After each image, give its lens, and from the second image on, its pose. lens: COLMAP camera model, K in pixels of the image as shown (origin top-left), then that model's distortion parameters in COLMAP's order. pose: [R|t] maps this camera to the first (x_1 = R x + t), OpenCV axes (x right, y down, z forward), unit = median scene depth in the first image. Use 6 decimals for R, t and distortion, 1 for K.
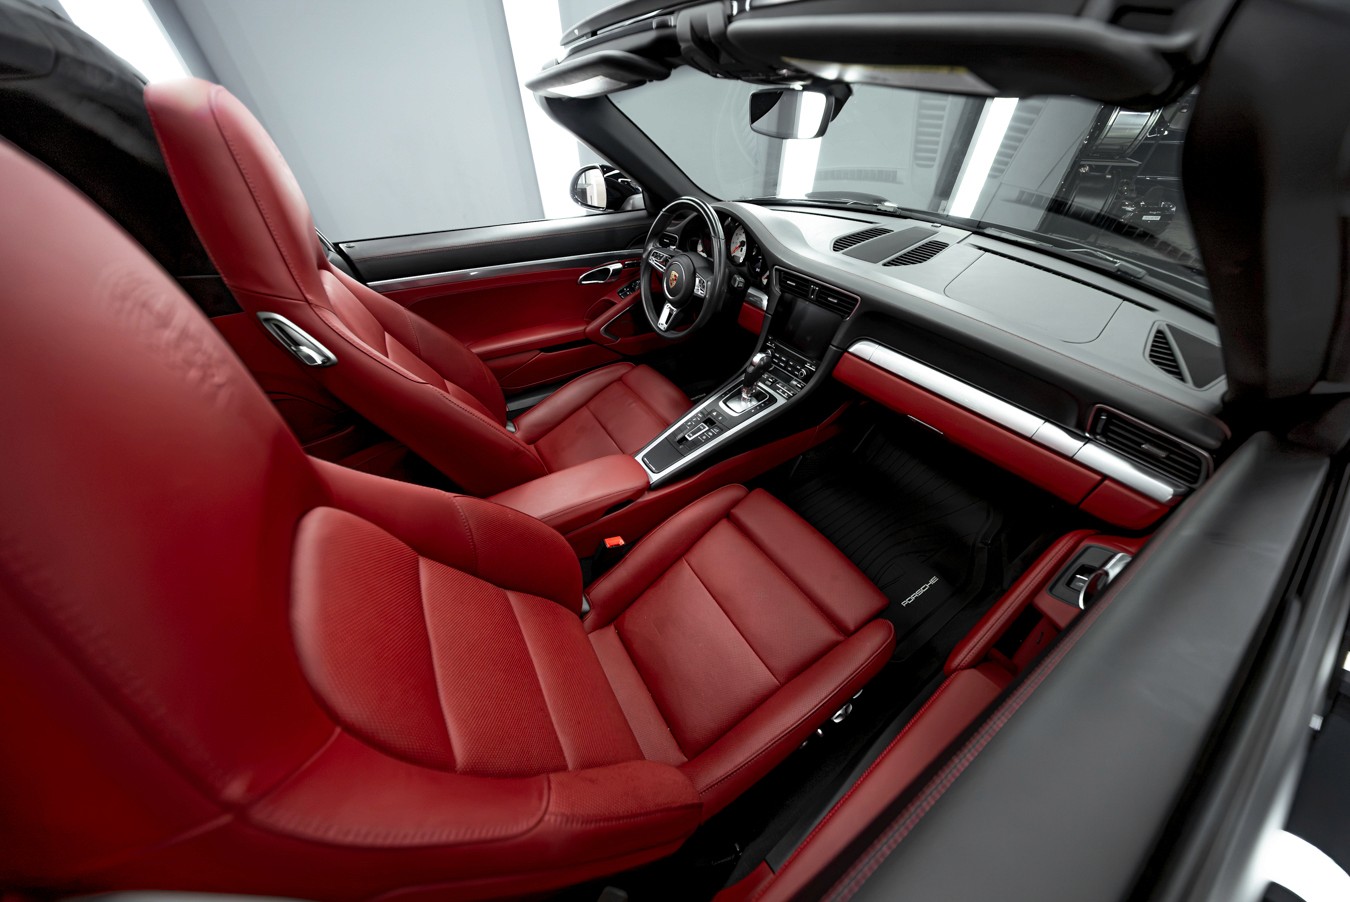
lens RADIAL K [[396.3, 0, 675.4], [0, 396.3, 458.9], [0, 0, 1]] dist [-0.000639, -0.001027]
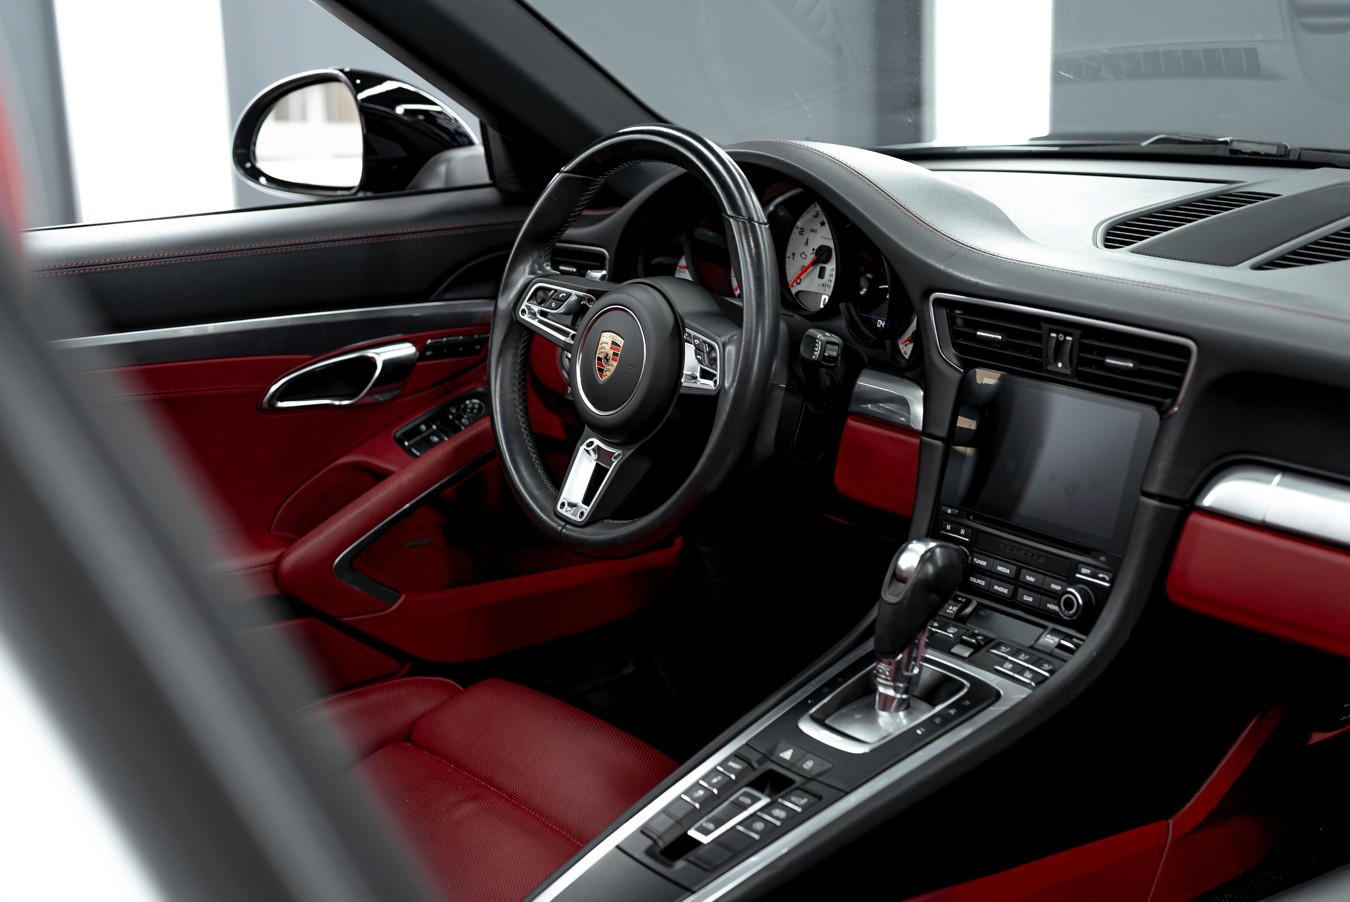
lens RADIAL K [[1957.7, 0, 675.1], [0, 1957.7, 446.5], [0, 0, 1]] dist [0.013145, 0.000000]
pose [[0.996599, -0.040799, 0.071589, -0.065287], [0.069028, 0.887829, -0.454967, 0.297206], [-0.044997, 0.458361, 0.887626, -0.302130]]
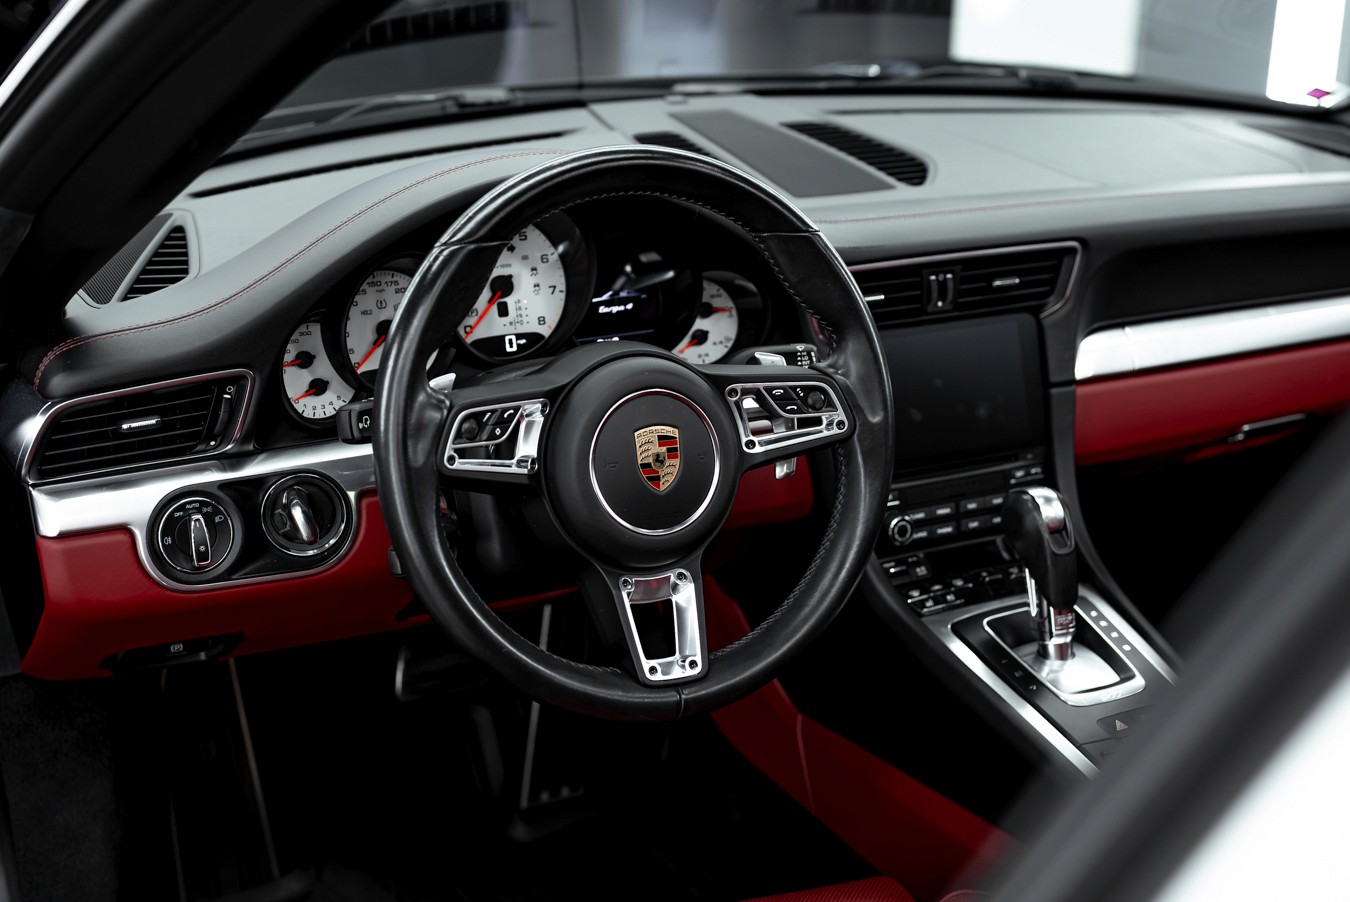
lens RADIAL K [[1957.7, 0, 673.7], [0, 1957.7, 436.5], [0, 0, 1]] dist [0.013145, 0.000000]
pose [[0.079586, -0.308746, 0.947809, -1.094796], [0.661744, 0.727454, 0.181400, -0.675734], [-0.745494, 0.612770, 0.262206, 0.706170]]
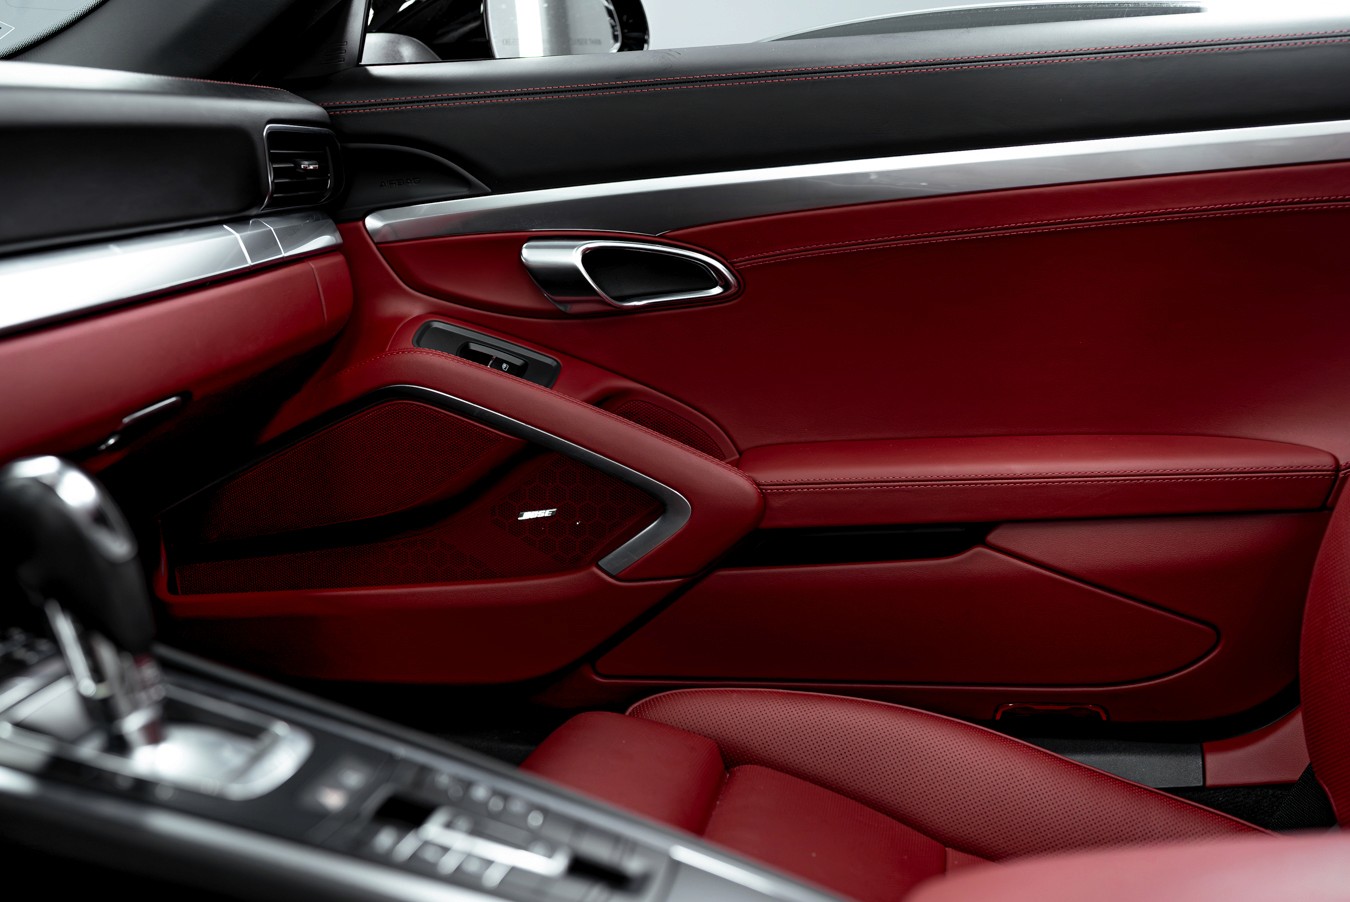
lens RADIAL K [[1957.7, 0, 678.1], [0, 1957.7, 438.4], [0, 0, 1]] dist [0.013145, 0.000000]
pose [[-0.728226, -0.089859, 0.679421, -0.494040], [0.485963, 0.631330, 0.604370, -0.578789], [-0.483247, 0.770291, -0.416082, 1.082389]]
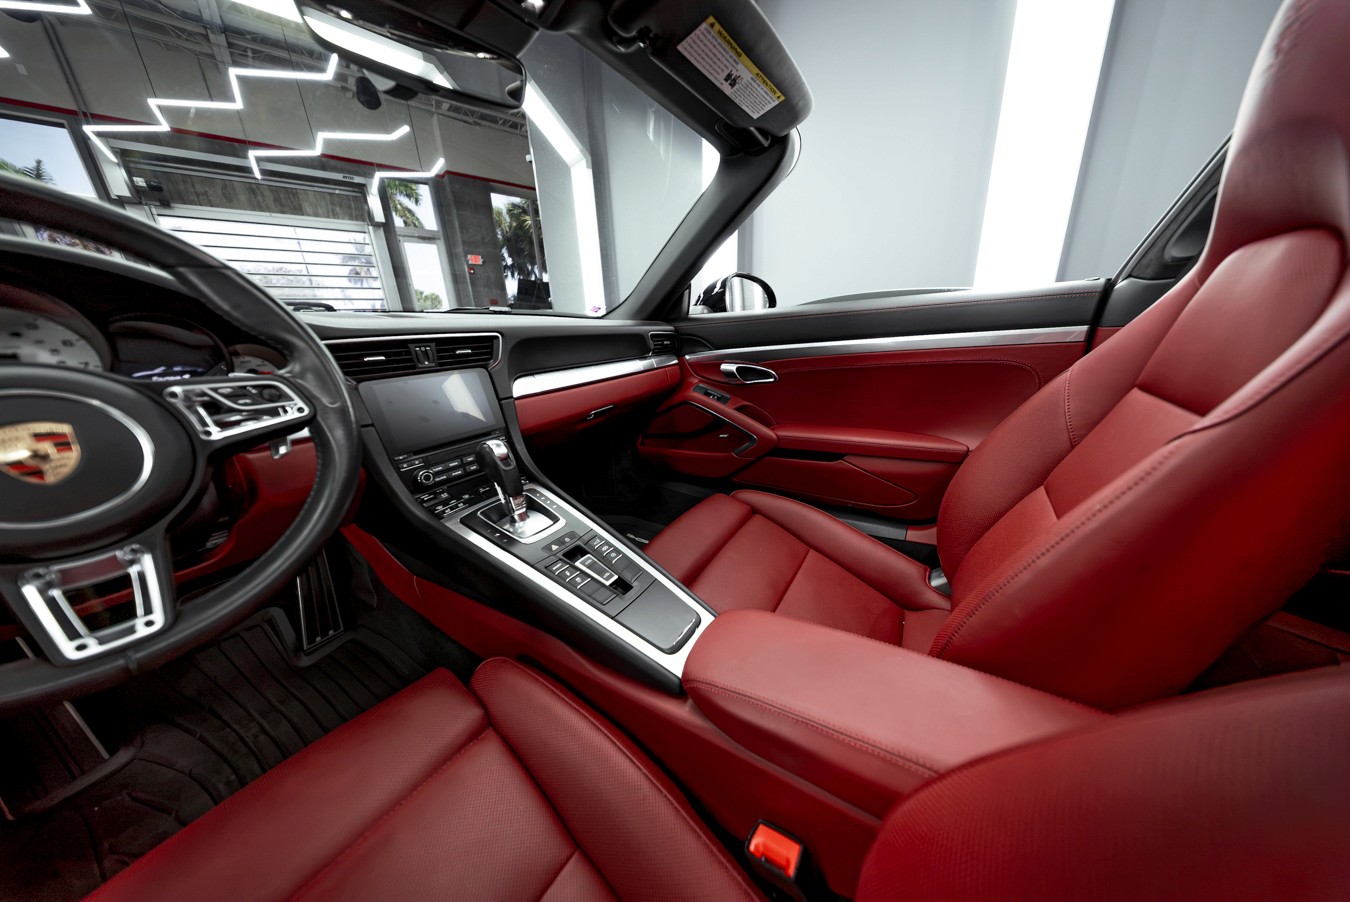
lens RADIAL K [[396.3, 0, 681.8], [0, 396.3, 454.6], [0, 0, 1]] dist [-0.000639, -0.001027]
pose [[-0.416267, -0.265833, 0.869514, -0.388419], [0.644439, 0.588363, 0.488393, -0.322471], [-0.641421, 0.763650, -0.073602, 0.782558]]
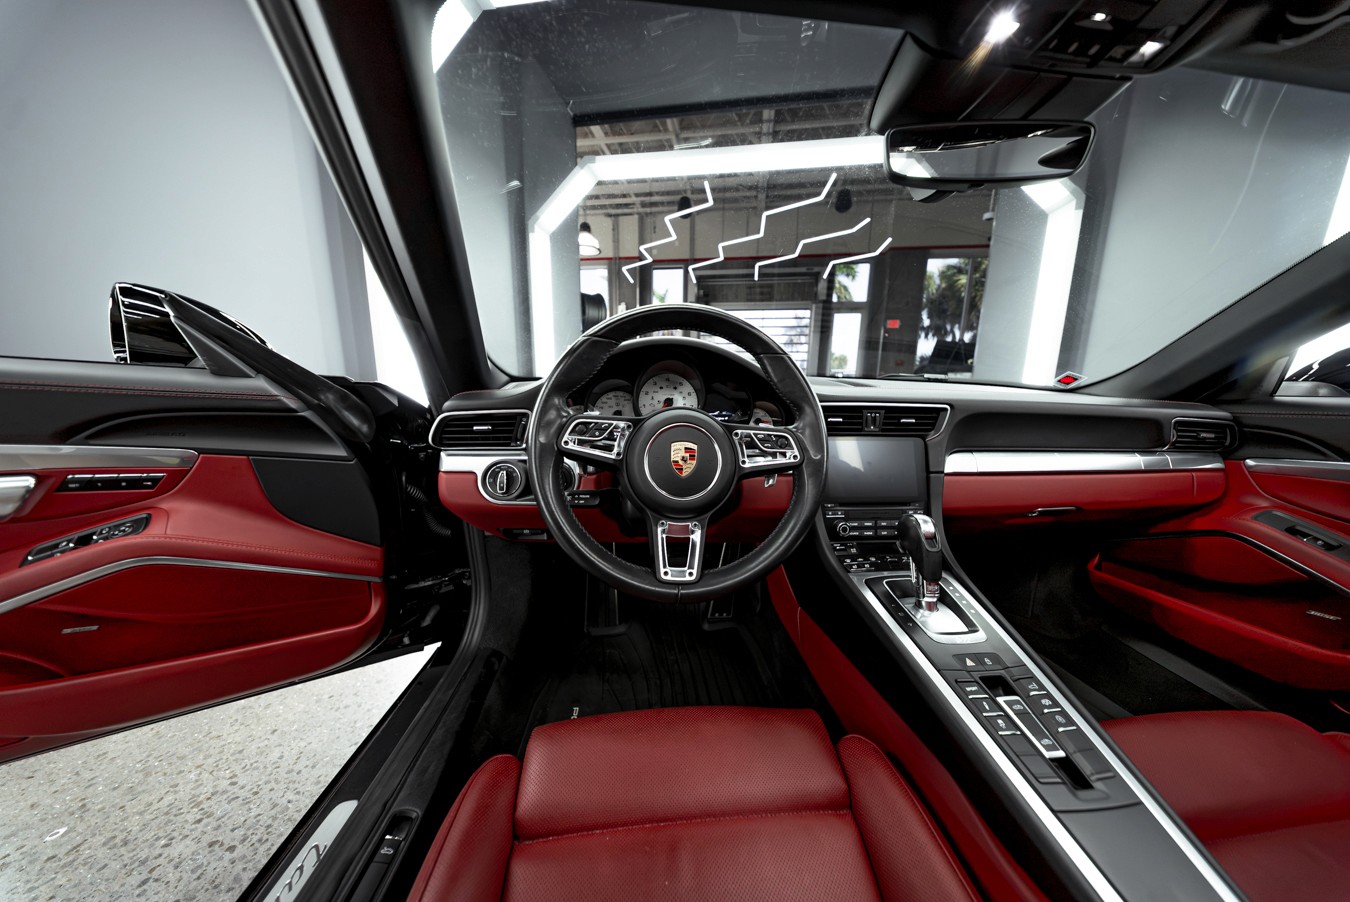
lens RADIAL K [[396.3, 0, 678.0], [0, 396.3, 454.7], [0, 0, 1]] dist [-0.000639, -0.001027]
pose [[0.459323, -0.139011, 0.877325, -0.393738], [0.584576, 0.790954, -0.180728, -0.390872], [-0.668800, 0.595875, 0.444566, 0.829079]]
